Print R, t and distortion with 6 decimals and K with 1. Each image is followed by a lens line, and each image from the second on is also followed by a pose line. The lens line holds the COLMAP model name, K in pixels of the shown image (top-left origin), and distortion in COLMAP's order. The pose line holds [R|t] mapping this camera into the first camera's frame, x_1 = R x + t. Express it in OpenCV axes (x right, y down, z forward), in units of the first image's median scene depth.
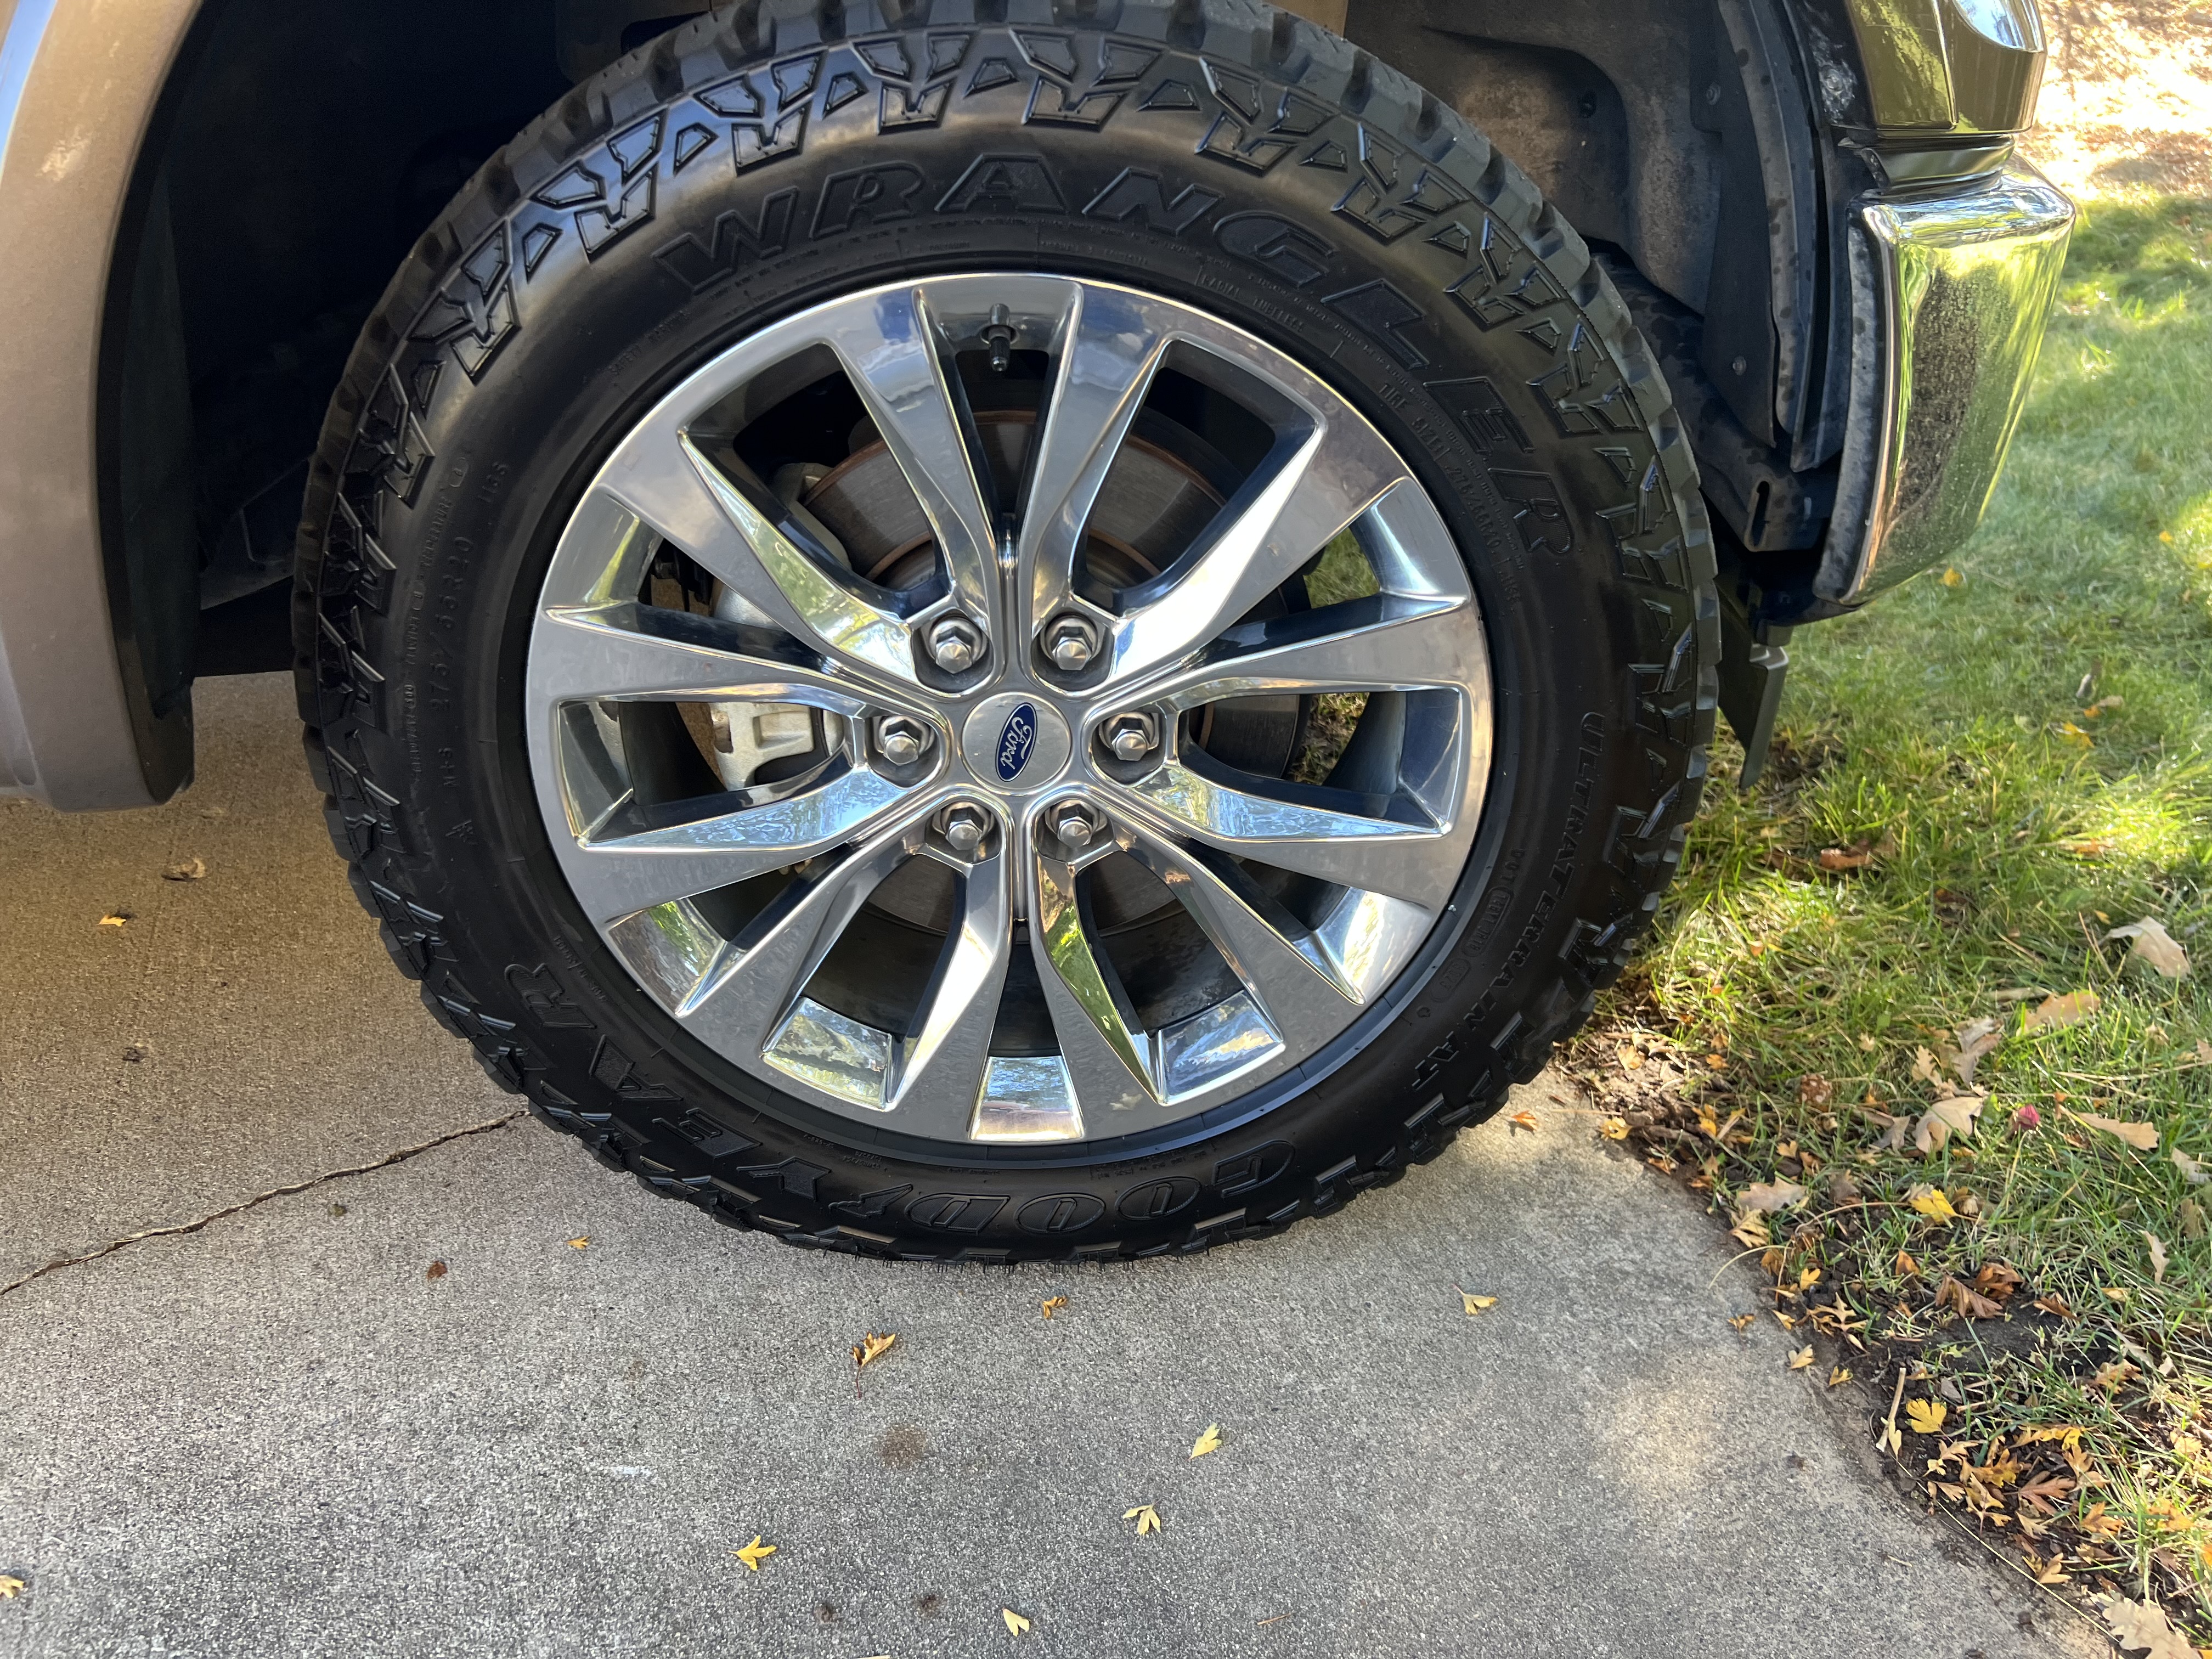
lens RADIAL K [[1643.4, 0, 1106.0], [0, 1643.4, 829.5], [0, 0, 1]] dist [0.051681, -0.062304]
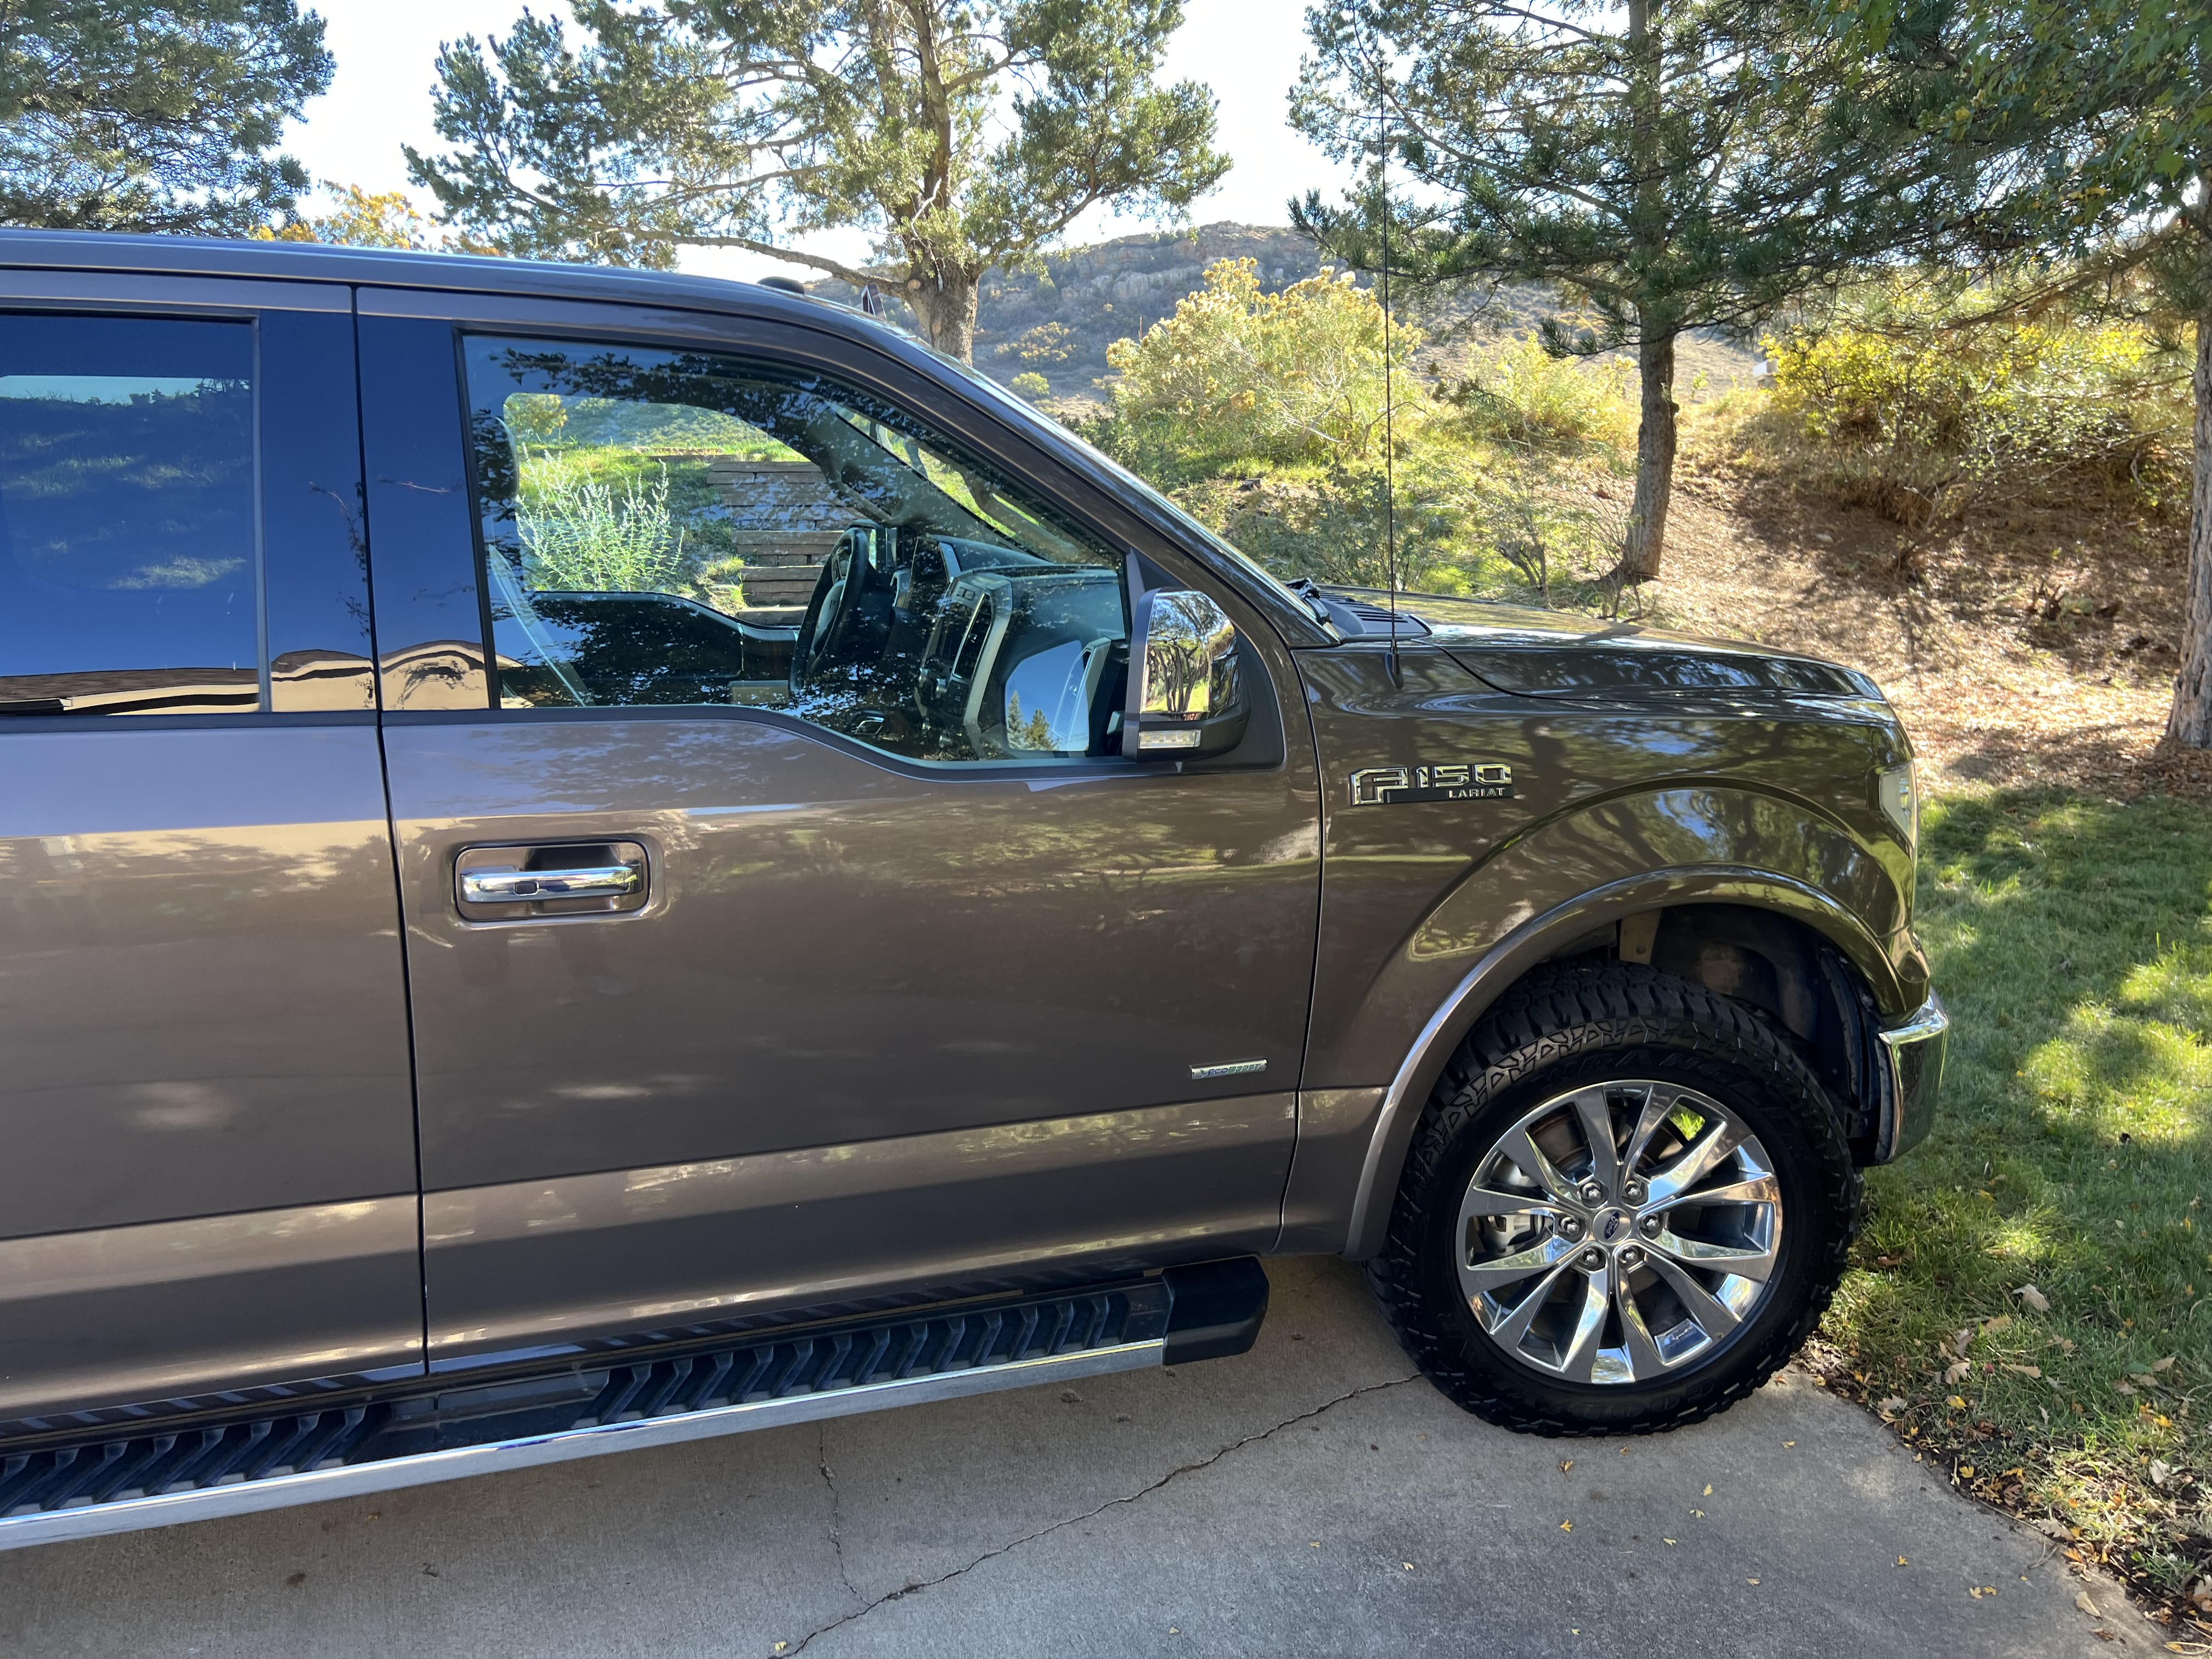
lens RADIAL K [[1657.7, 0, 1106.0], [0, 1657.7, 829.5], [0, 0, 1]] dist [0.040677, -0.038389]
pose [[0.998831, -0.021633, 0.043219, -0.826861], [0.031755, 0.967874, -0.249423, -0.019729], [-0.036435, 0.250504, 0.967430, -1.525782]]
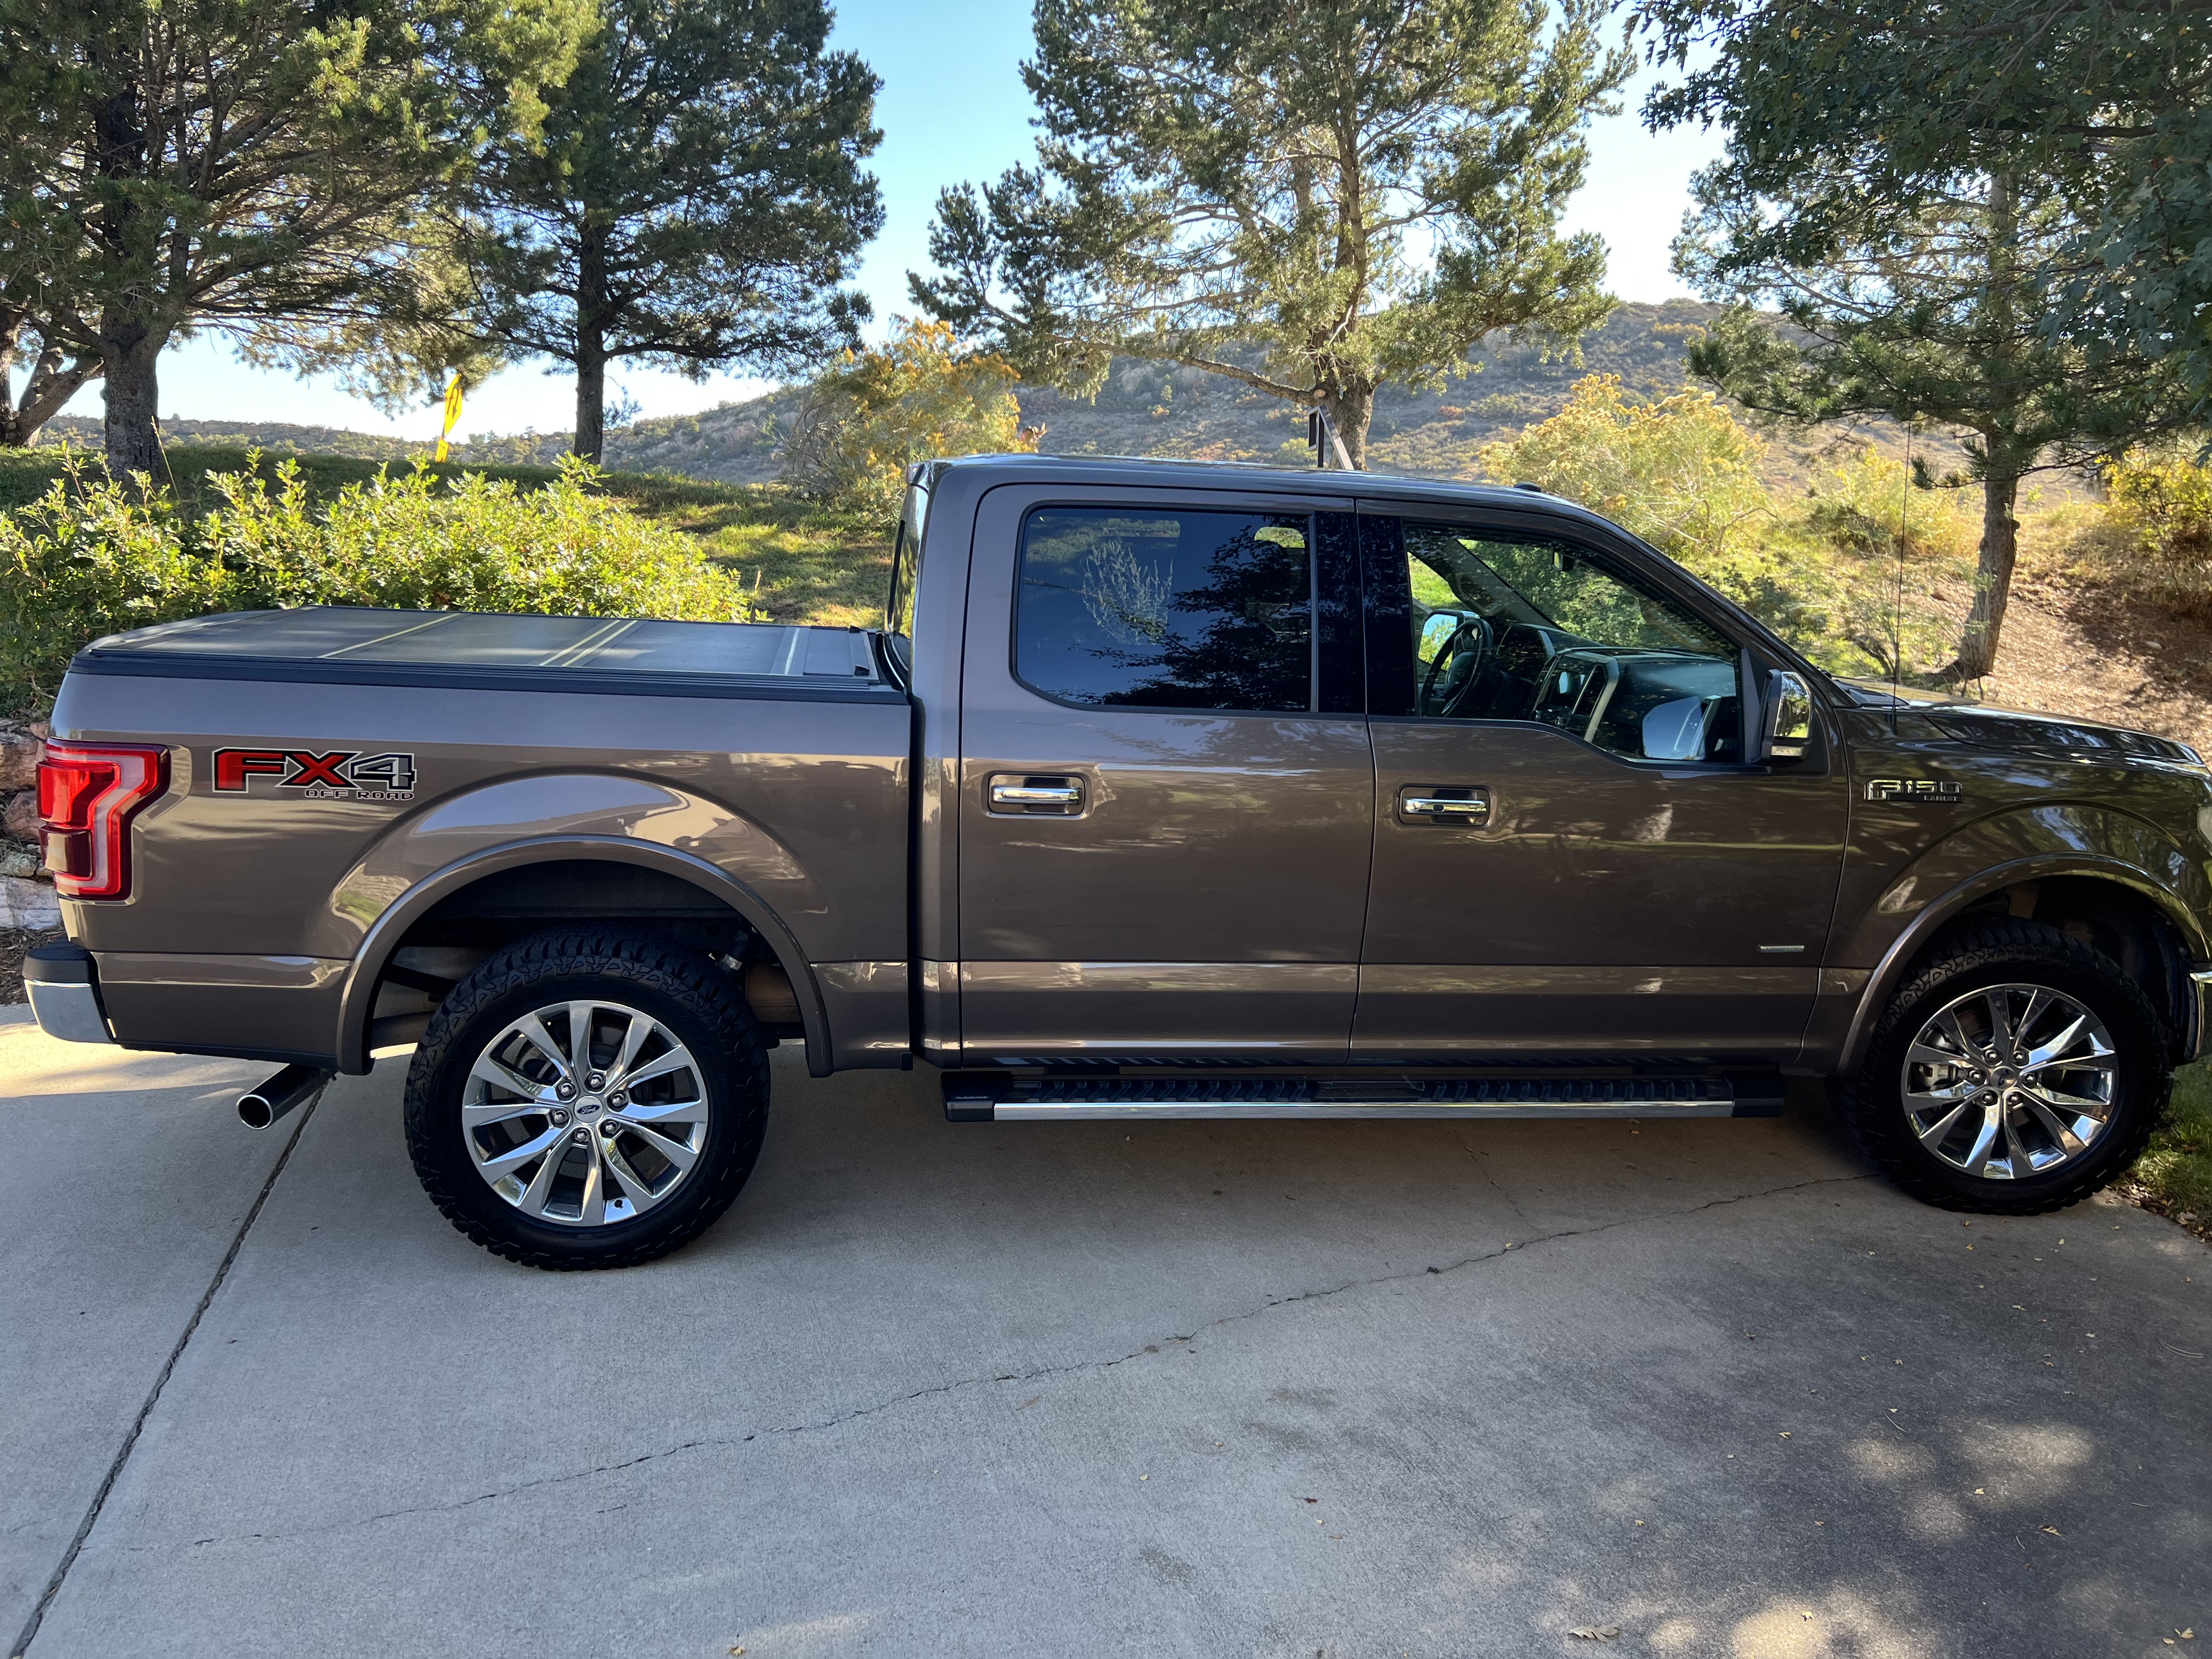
lens RADIAL K [[1664.1, 0, 1106.0], [0, 1664.1, 829.5], [0, 0, 1]] dist [0.016995, 0.001886]
pose [[0.994046, 0.043112, -0.100068, -1.669701], [-0.069808, 0.957138, -0.281093, 0.611564], [0.083660, 0.286405, 0.954449, -3.049294]]
